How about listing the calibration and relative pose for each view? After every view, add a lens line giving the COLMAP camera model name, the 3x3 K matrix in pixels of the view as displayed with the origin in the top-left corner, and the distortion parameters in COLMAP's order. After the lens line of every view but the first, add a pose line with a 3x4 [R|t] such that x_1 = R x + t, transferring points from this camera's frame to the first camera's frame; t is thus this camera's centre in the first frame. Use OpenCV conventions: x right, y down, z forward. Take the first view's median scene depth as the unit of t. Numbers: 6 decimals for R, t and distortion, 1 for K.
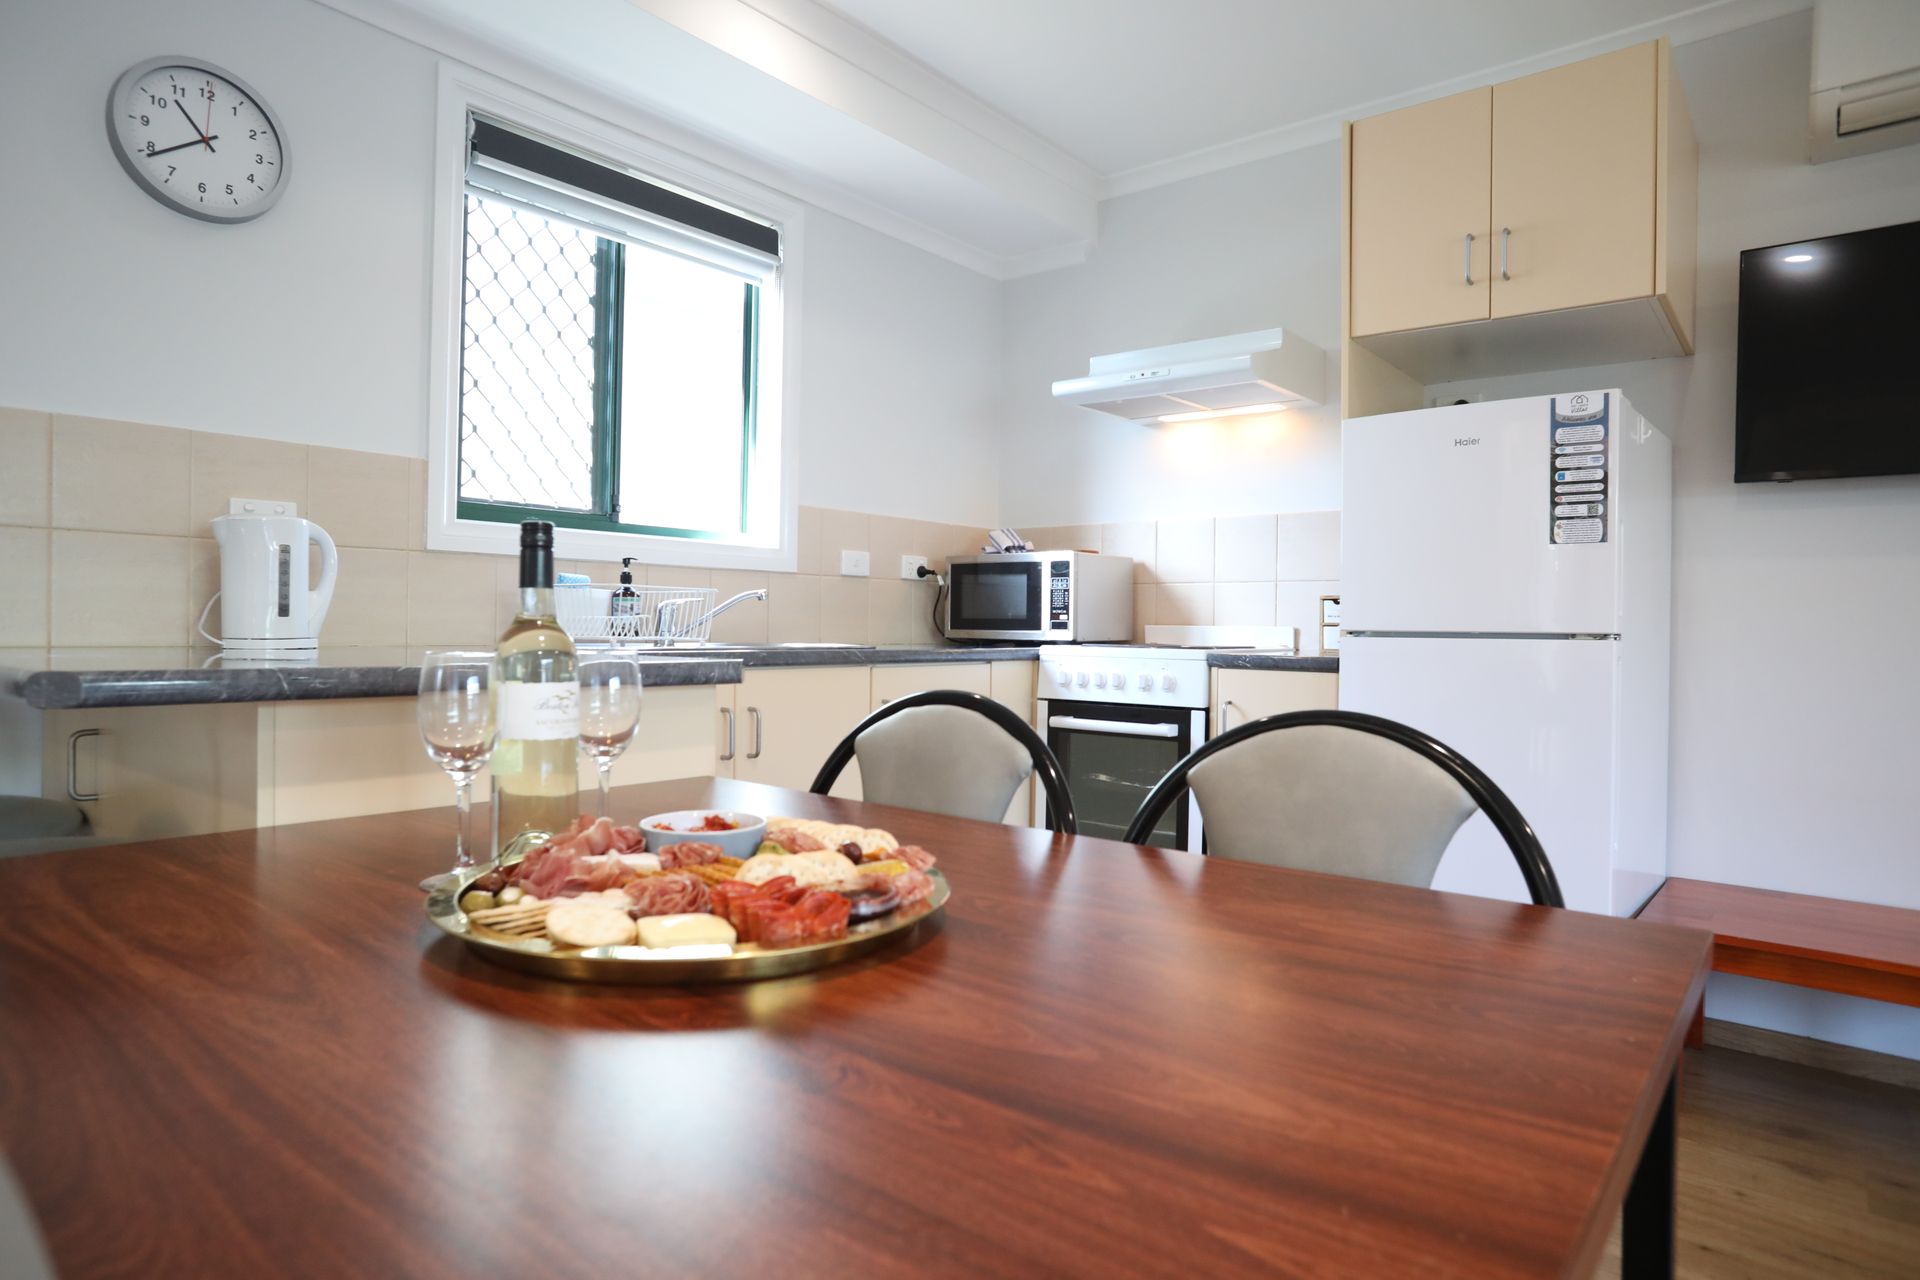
lens RADIAL K [[1122.1, 0, 957.3], [0, 1122.1, 636.2], [0, 0, 1]] dist [-0.001011, 0.004958]
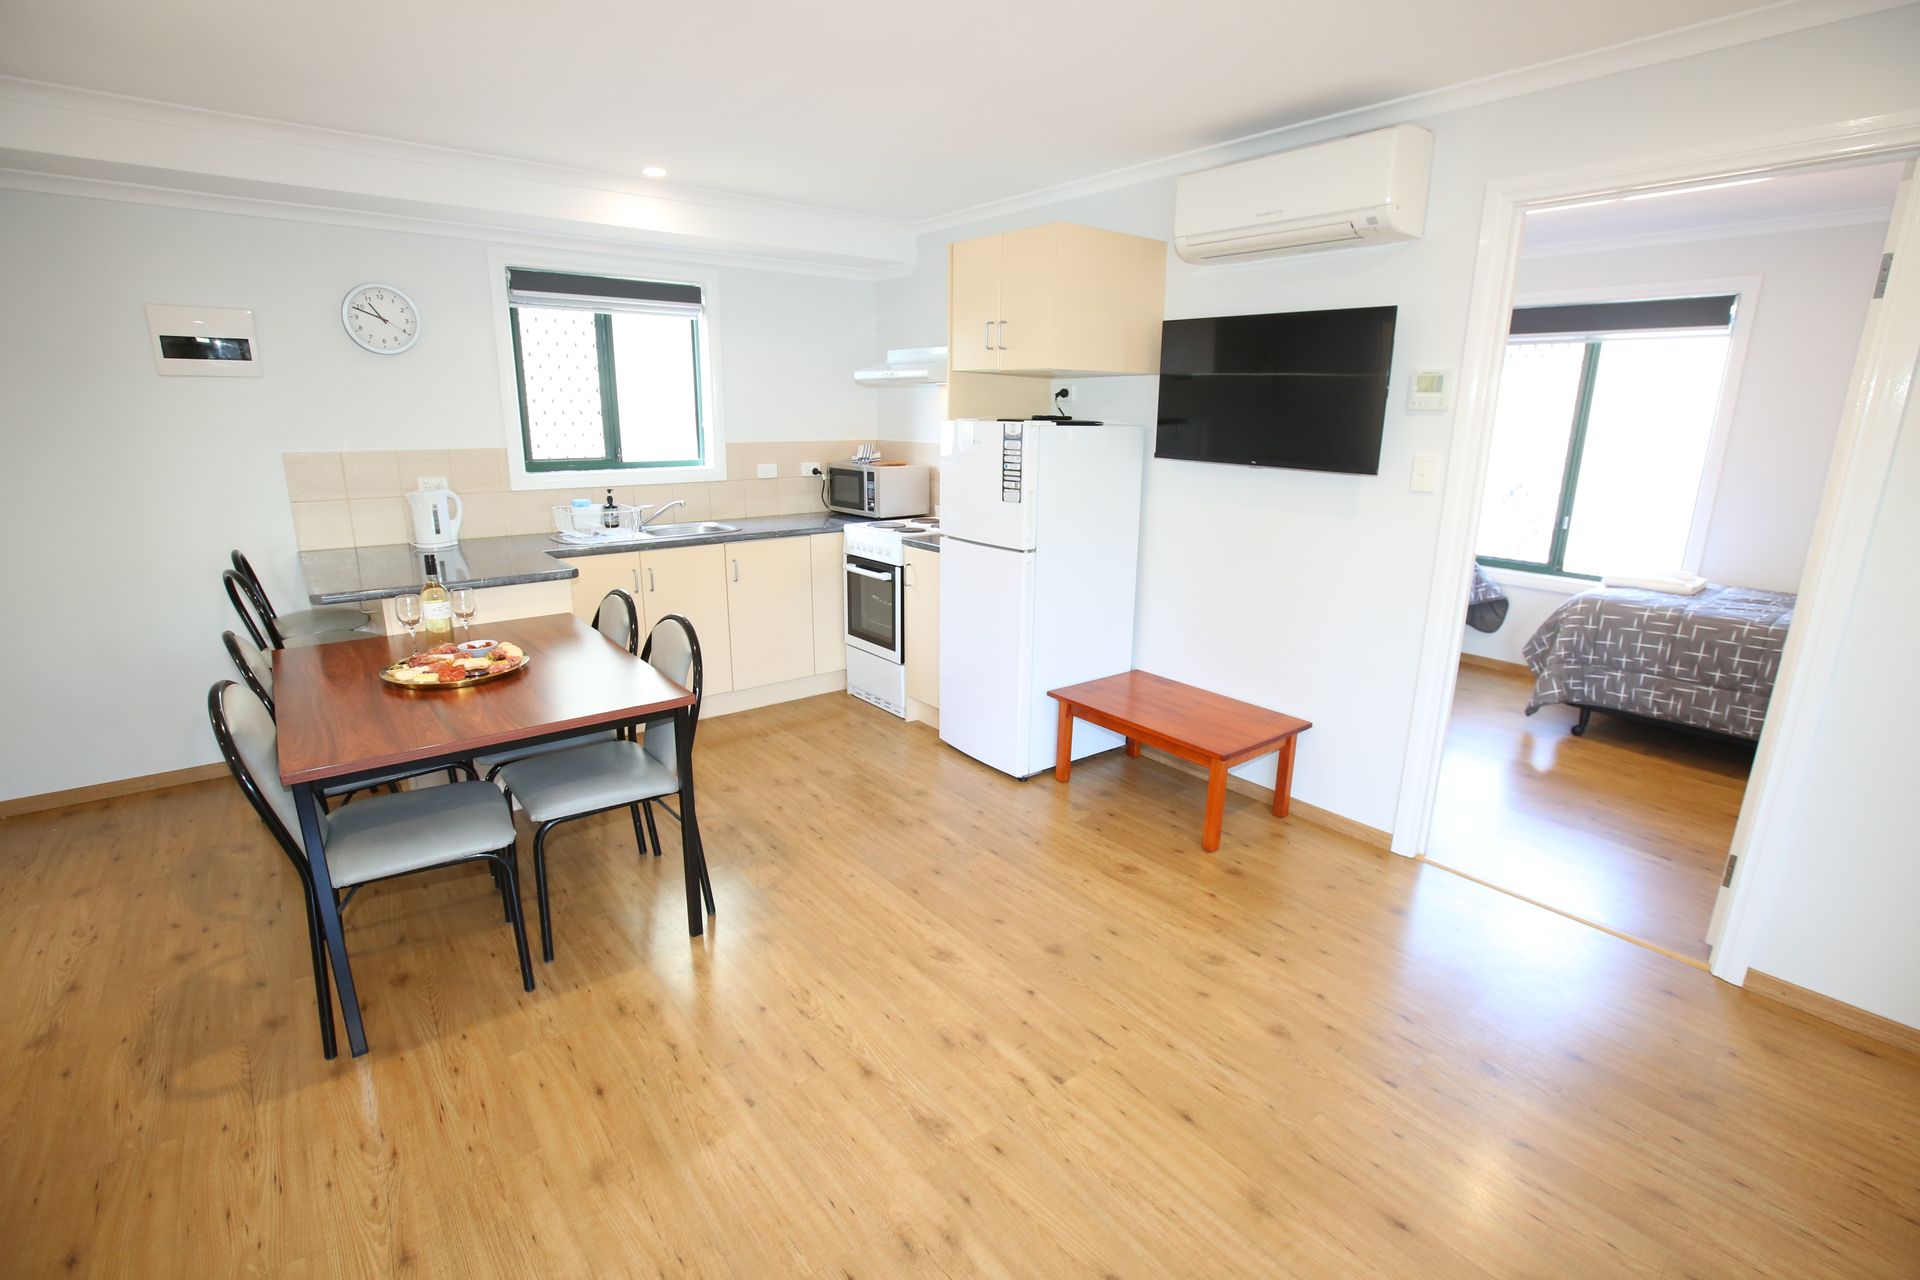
lens RADIAL K [[884.1, 0, 970.1], [0, 884.1, 641.4], [0, 0, 1]] dist [-0.028454, 0.001882]
pose [[0.979315, 0.045250, -0.197215, 0.593156], [0.004913, 0.969068, 0.246744, -0.169173], [0.202280, -0.242609, 0.948801, -0.392419]]
